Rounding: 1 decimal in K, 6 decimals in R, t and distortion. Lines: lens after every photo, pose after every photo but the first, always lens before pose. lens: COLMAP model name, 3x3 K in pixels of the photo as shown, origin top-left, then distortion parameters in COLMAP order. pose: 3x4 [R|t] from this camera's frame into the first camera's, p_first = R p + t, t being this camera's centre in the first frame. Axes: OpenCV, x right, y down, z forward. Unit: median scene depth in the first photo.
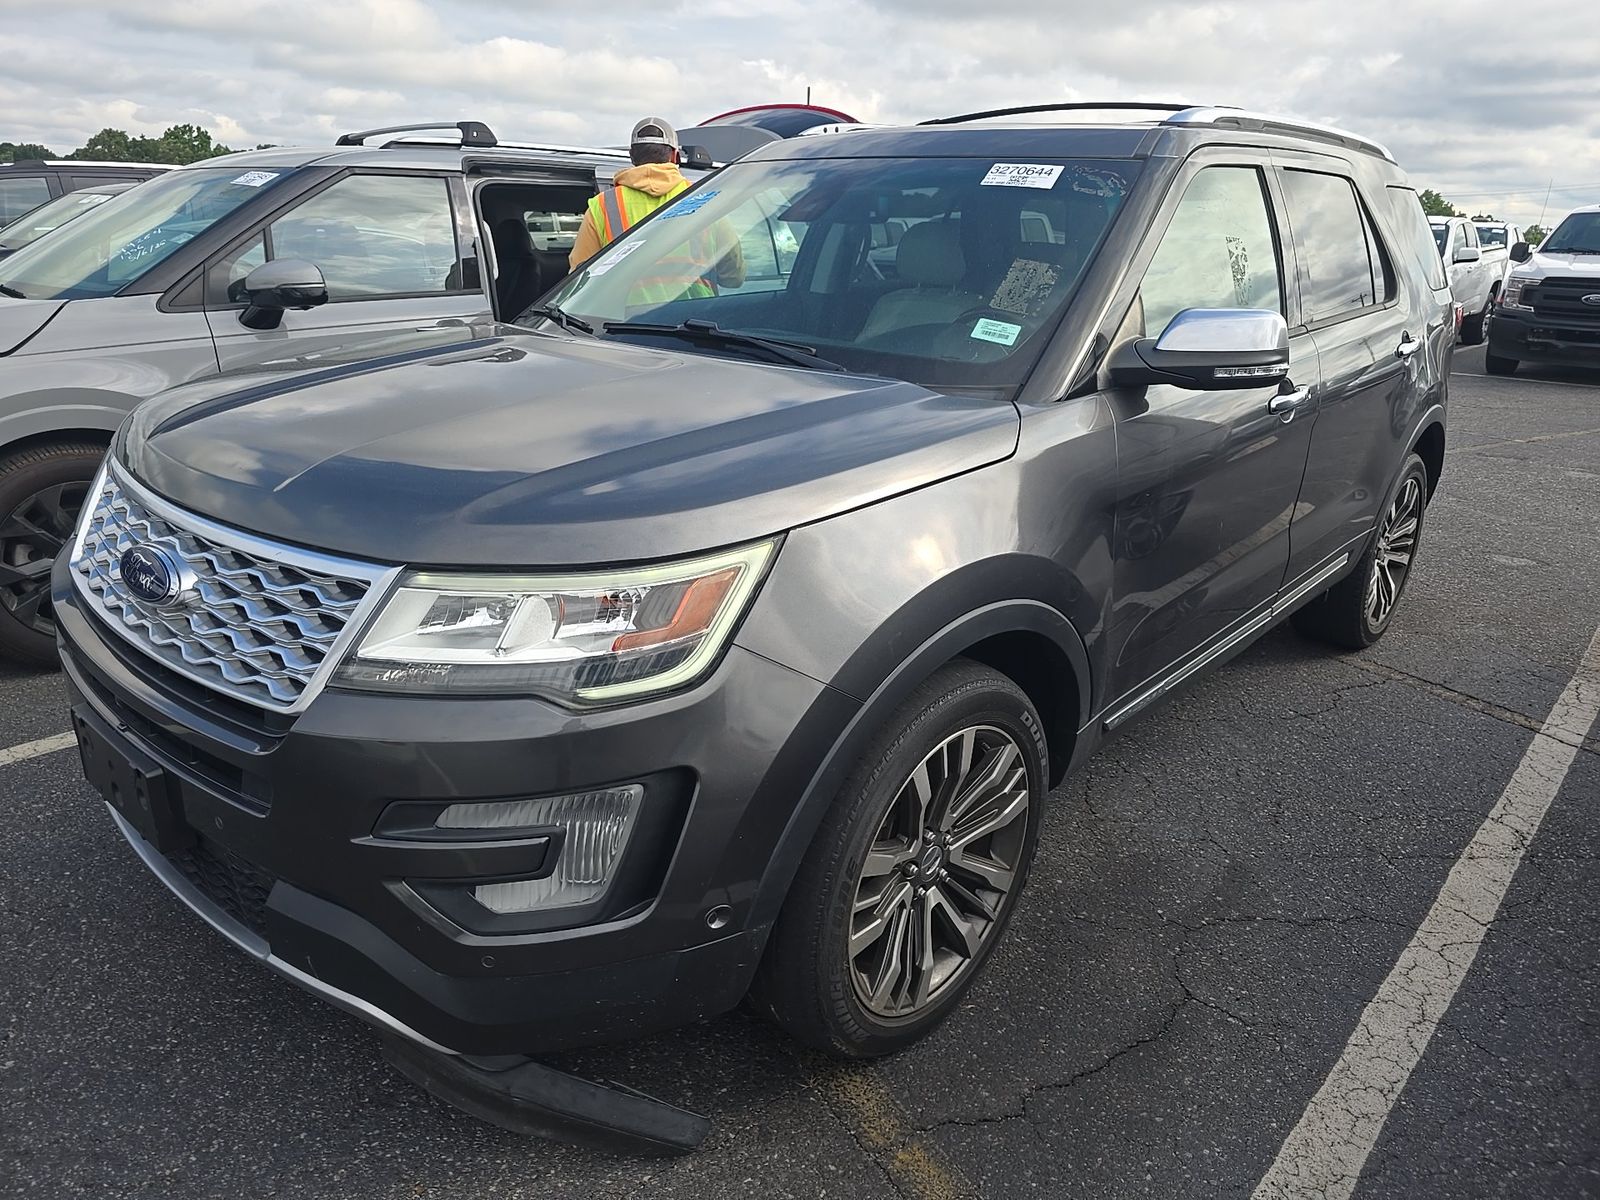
lens RADIAL K [[1062.1, 0, 790.8], [0, 1062.1, 599.6], [0, 0, 1]] dist [0.057448, -0.047273]
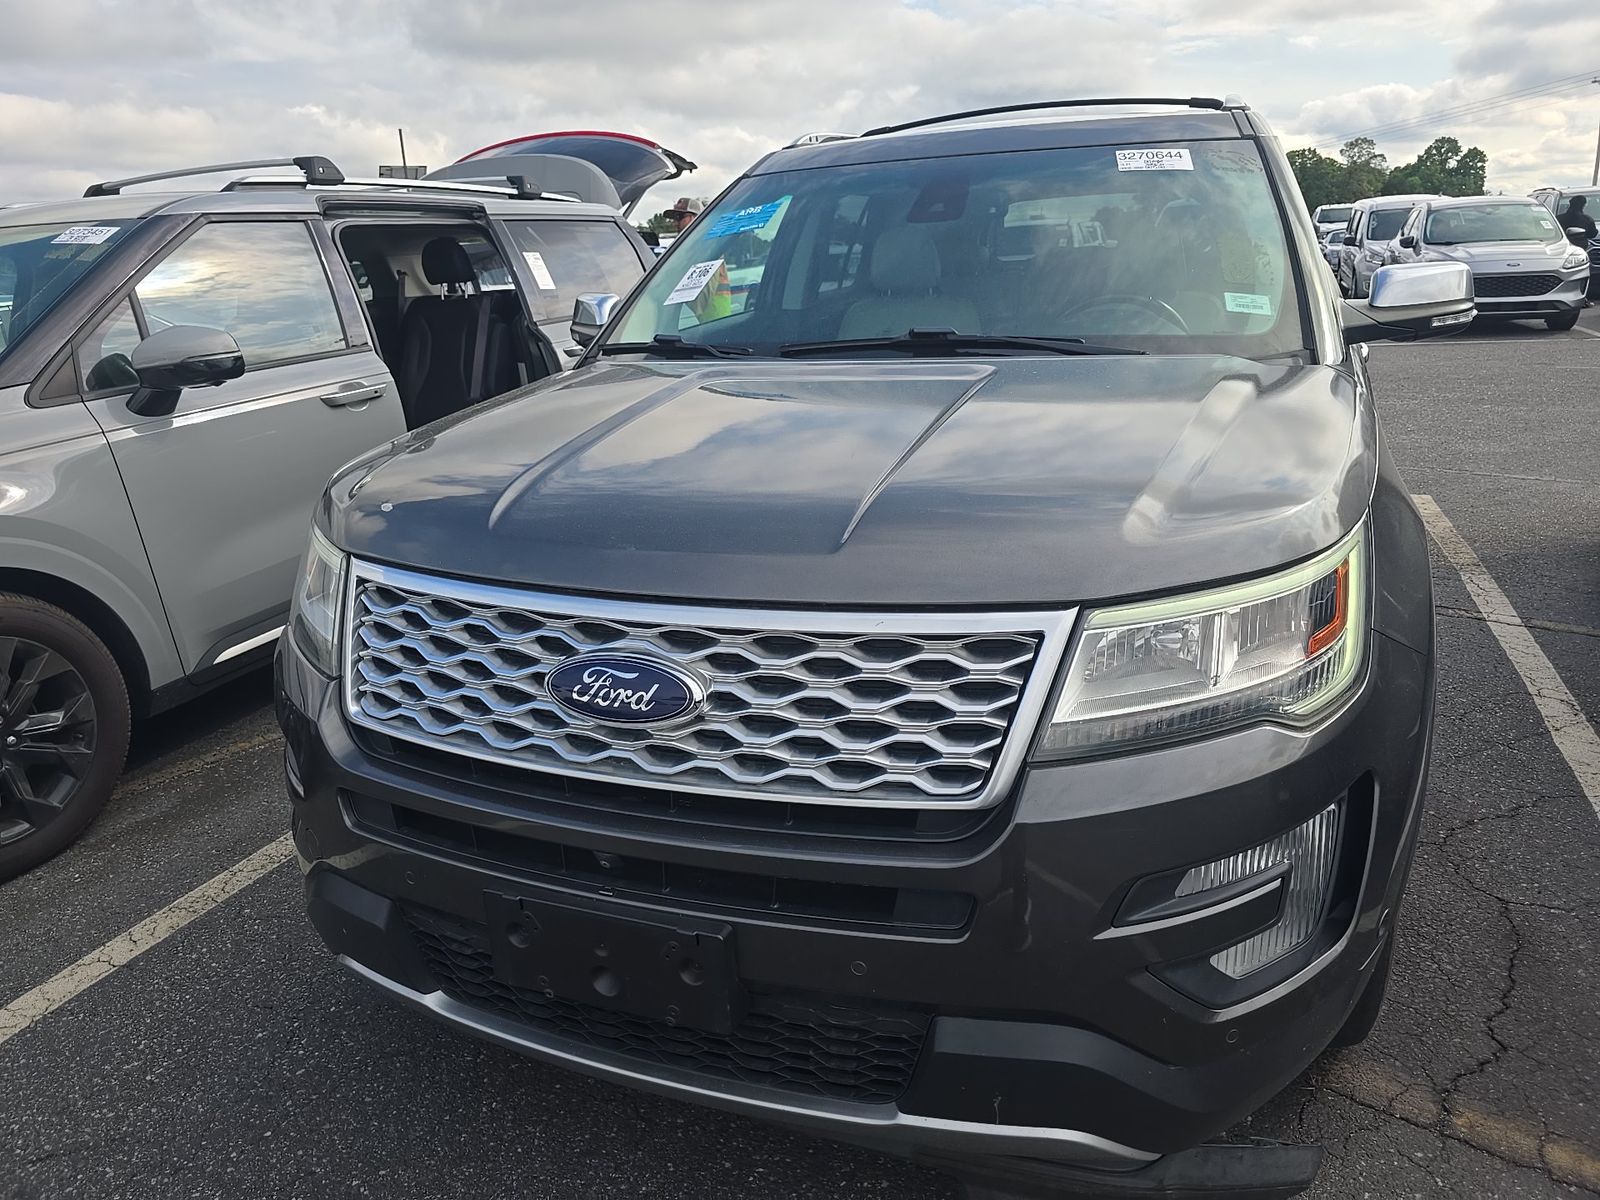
lens RADIAL K [[1062.1, 0, 790.8], [0, 1062.1, 599.6], [0, 0, 1]] dist [0.057448, -0.047273]
pose [[0.938966, -0.171424, 0.298255, -0.309064], [0.179676, 0.983726, -0.000252, -0.028980], [-0.293358, 0.053826, 0.954486, 0.093805]]
